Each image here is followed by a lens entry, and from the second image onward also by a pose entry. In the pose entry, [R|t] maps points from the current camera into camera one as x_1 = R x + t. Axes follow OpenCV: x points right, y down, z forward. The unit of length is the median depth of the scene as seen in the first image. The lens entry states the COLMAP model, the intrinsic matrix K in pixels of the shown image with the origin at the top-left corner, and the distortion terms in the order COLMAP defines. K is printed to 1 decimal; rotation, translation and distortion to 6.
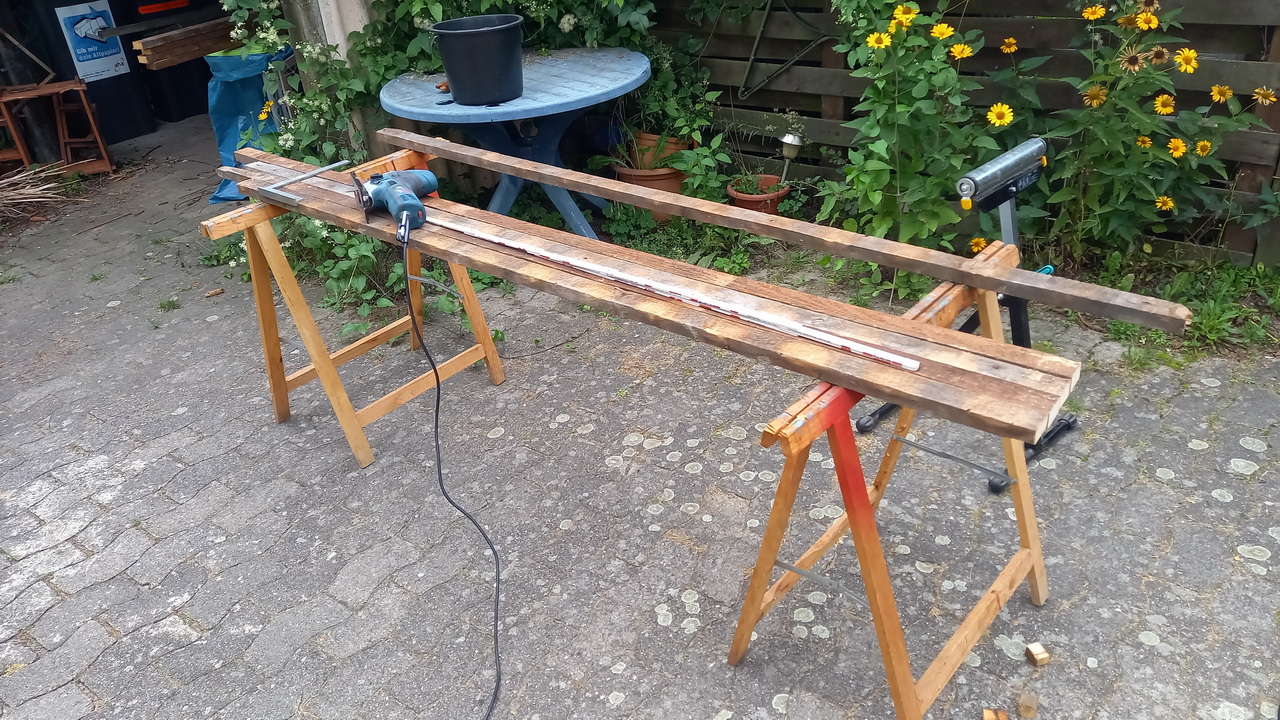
lens RADIAL K [[956.8, 0, 645.1], [0, 956.8, 352.2], [0, 0, 1]] dist [0.040550, -0.018566]
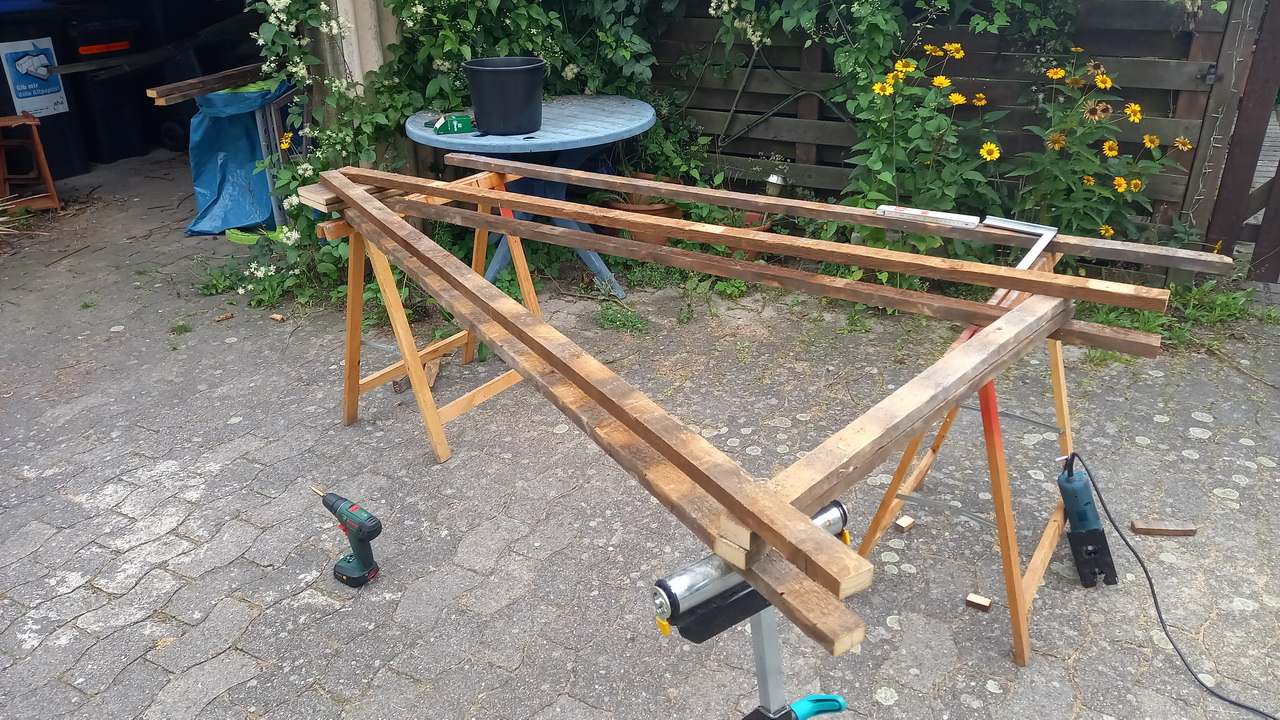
lens RADIAL K [[956.8, 0, 633.8], [0, 956.8, 363.3], [0, 0, 1]] dist [0.040550, -0.018566]
pose [[0.987082, -0.007426, 0.160046, -0.248513], [0.018006, 0.997739, -0.064758, 0.081958], [-0.159203, 0.066803, 0.984983, -0.090581]]
